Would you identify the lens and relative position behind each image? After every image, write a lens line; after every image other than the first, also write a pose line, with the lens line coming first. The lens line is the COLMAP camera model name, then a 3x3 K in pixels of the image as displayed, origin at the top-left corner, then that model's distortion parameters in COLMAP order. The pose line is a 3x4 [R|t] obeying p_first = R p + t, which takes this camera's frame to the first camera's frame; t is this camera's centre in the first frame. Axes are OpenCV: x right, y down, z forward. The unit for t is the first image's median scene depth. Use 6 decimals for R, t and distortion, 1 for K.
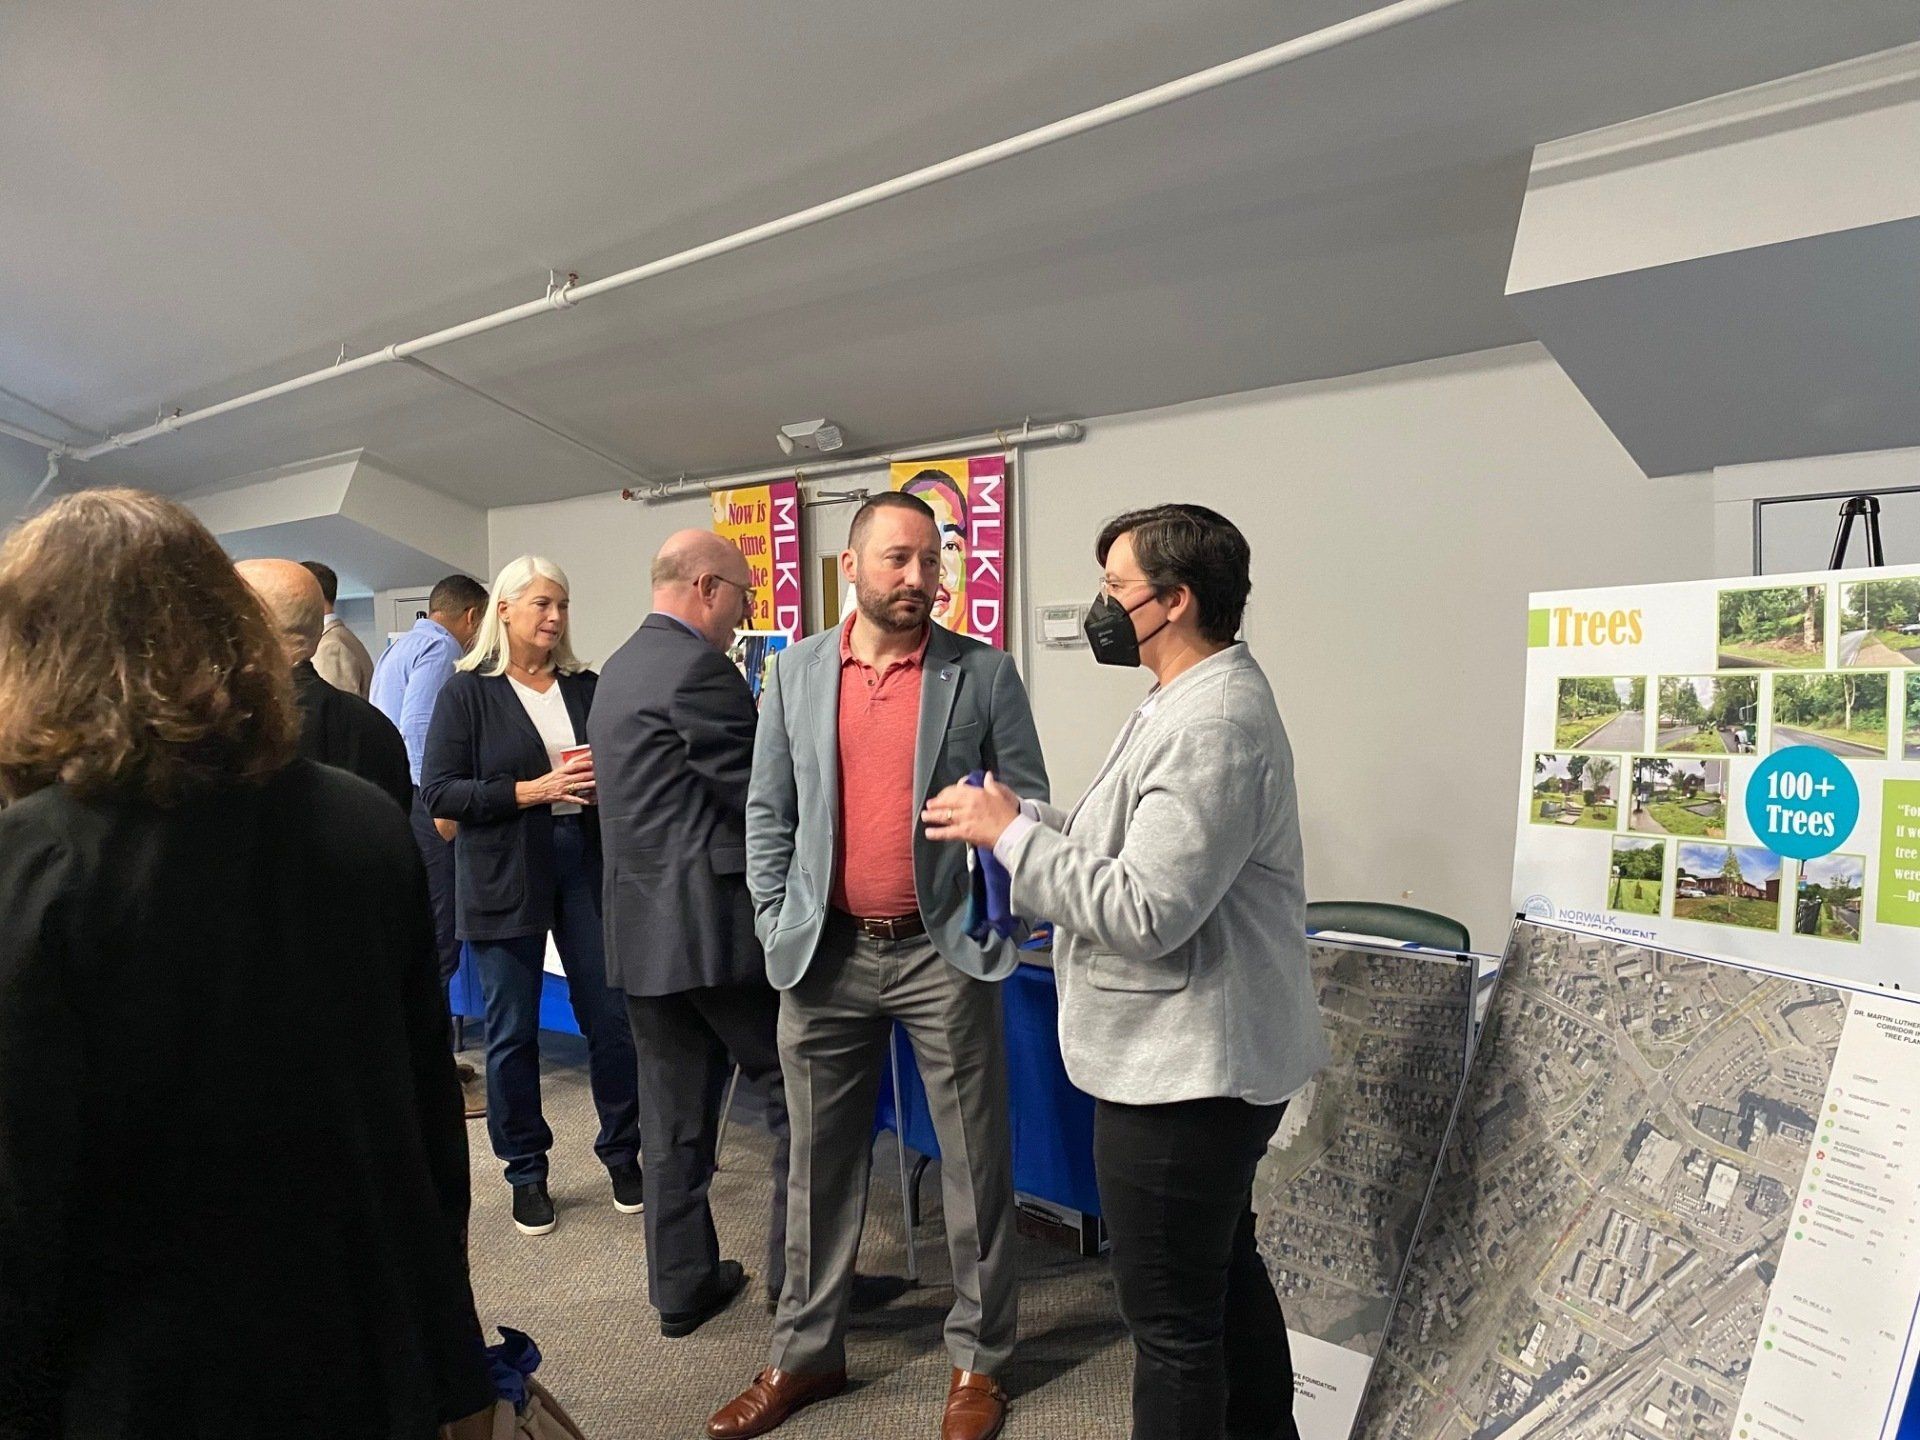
lens RADIAL K [[1452.9, 0, 950.1], [0, 1452.9, 710.6], [0, 0, 1]] dist [0.039582, -0.046053]
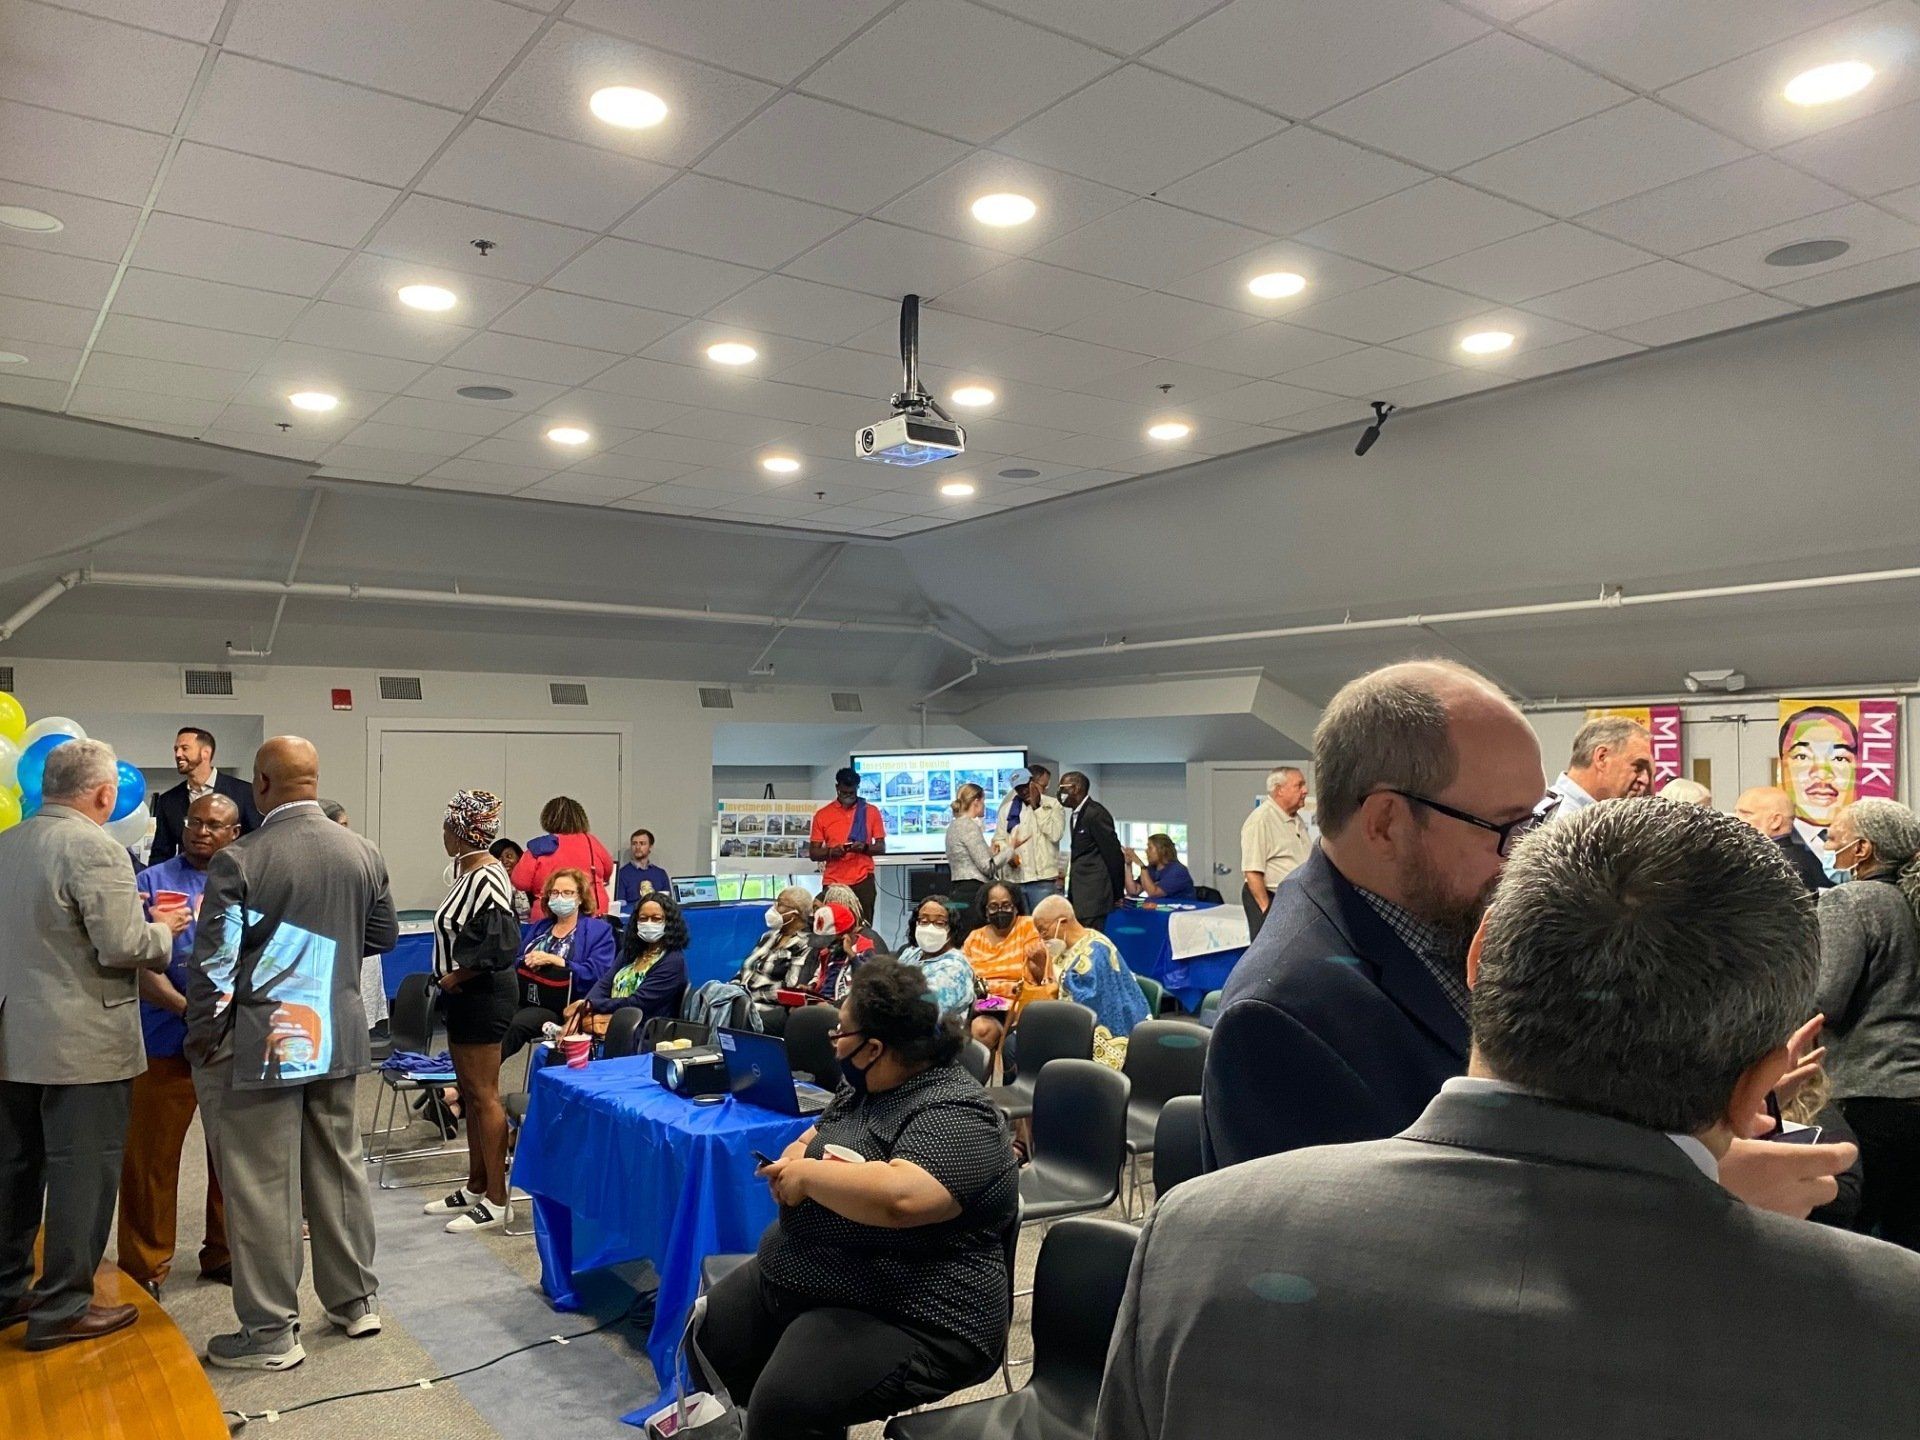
lens RADIAL K [[1444.9, 0, 955.6], [0, 1444.9, 709.1], [0, 0, 1]] dist [0.046198, -0.054963]
pose [[0.985037, 0.022749, -0.170837, -1.692379], [-0.039915, 0.994412, -0.097731, 0.043220], [0.167659, 0.103088, 0.980440, -1.600487]]
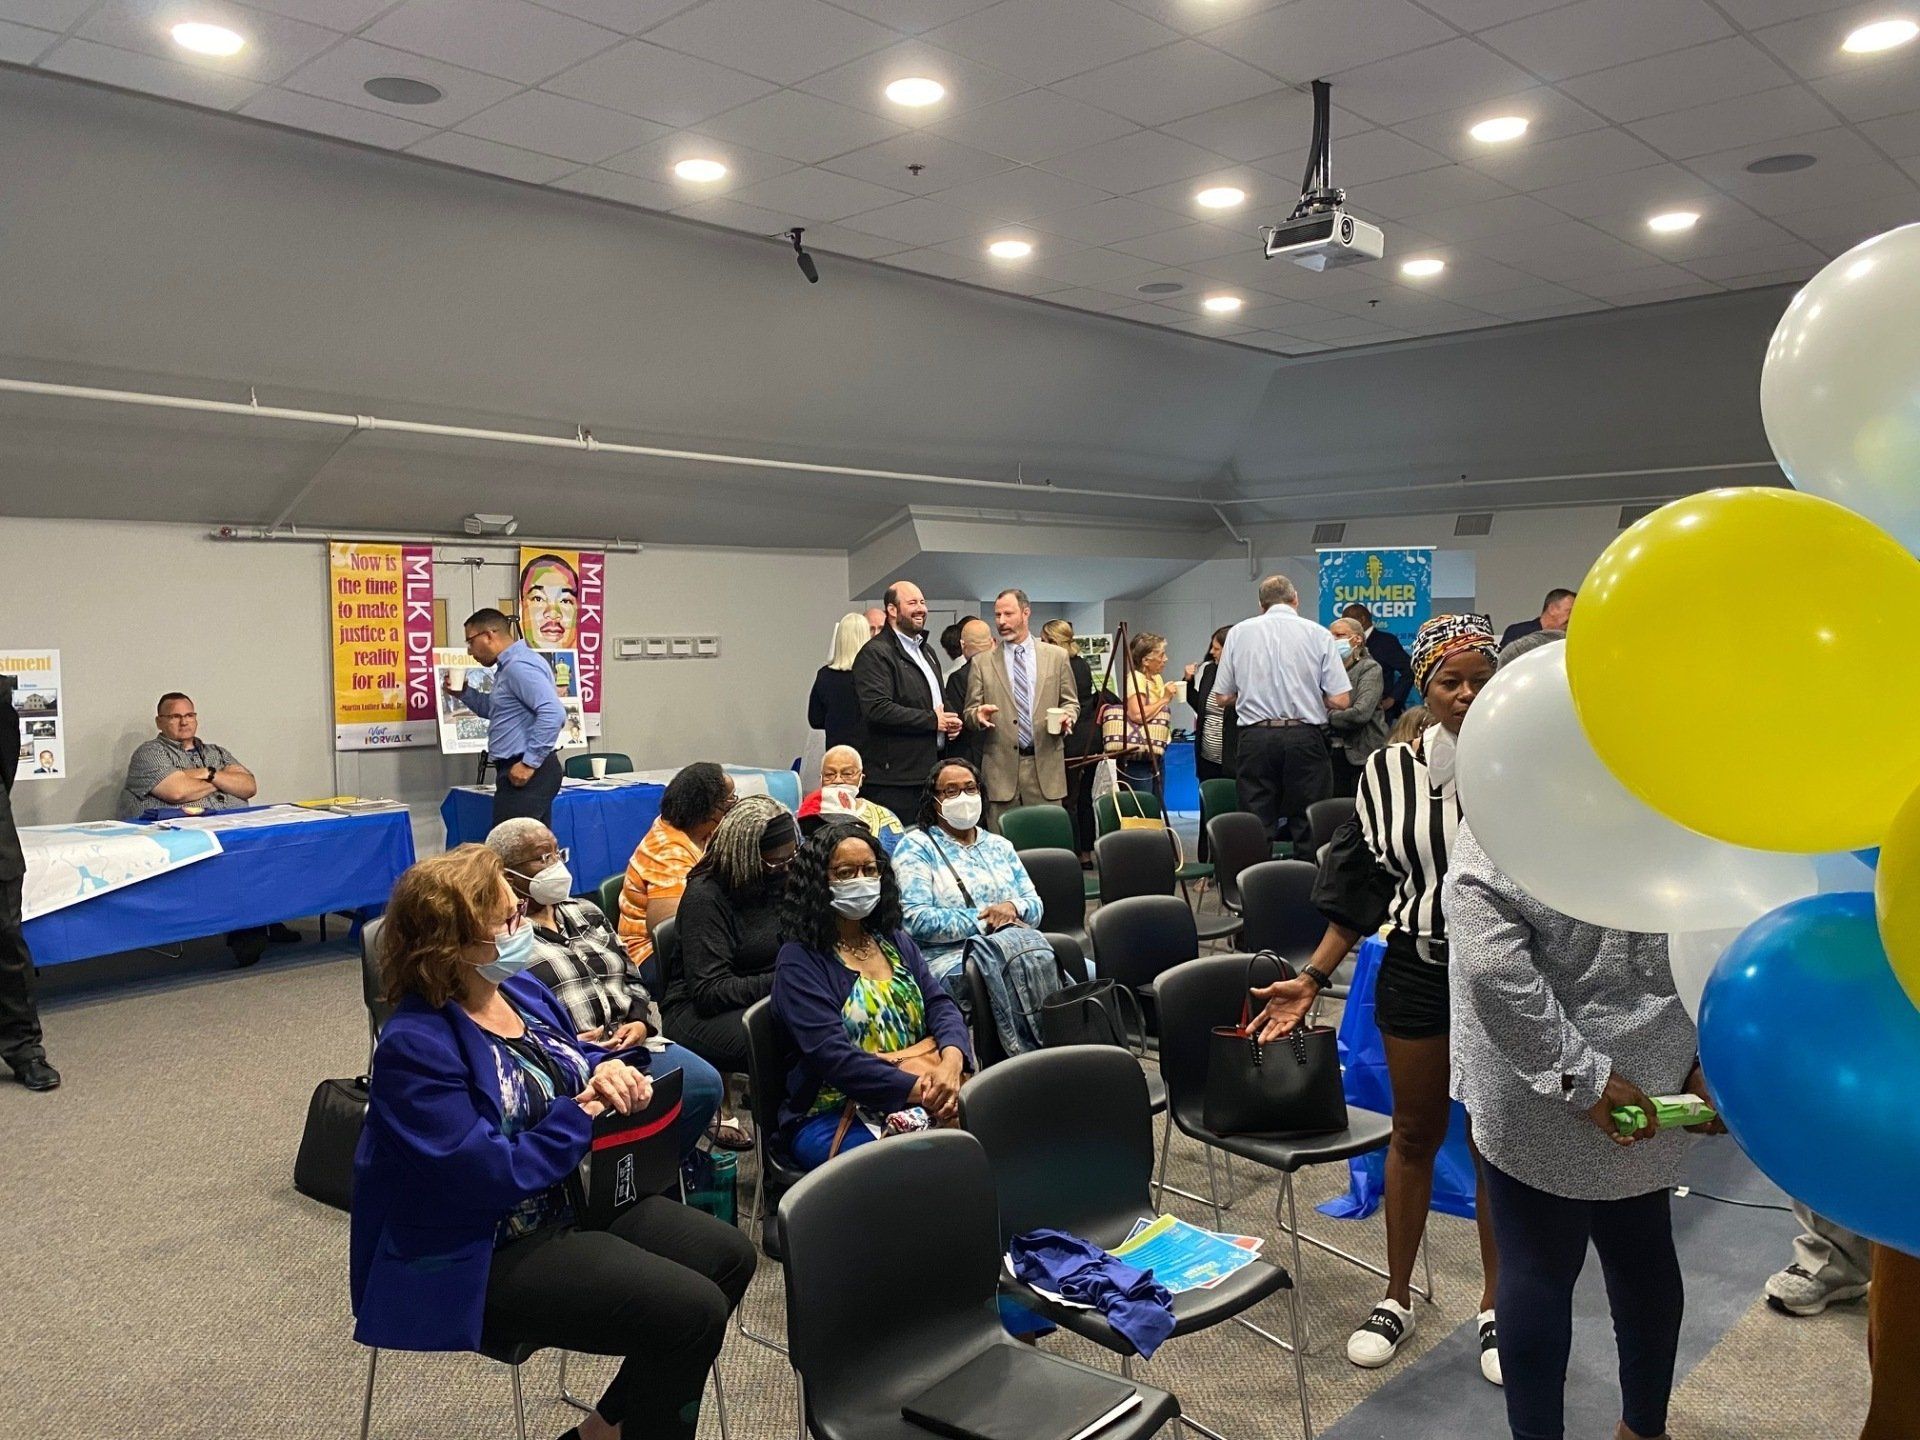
lens RADIAL K [[1444.9, 0, 955.6], [0, 1444.9, 709.1], [0, 0, 1]] dist [0.046198, -0.054963]
pose [[0.017532, -0.027719, 0.999462, -4.607389], [0.066277, 0.997449, 0.026500, -0.002041], [-0.997647, 0.065777, 0.019325, 1.394118]]
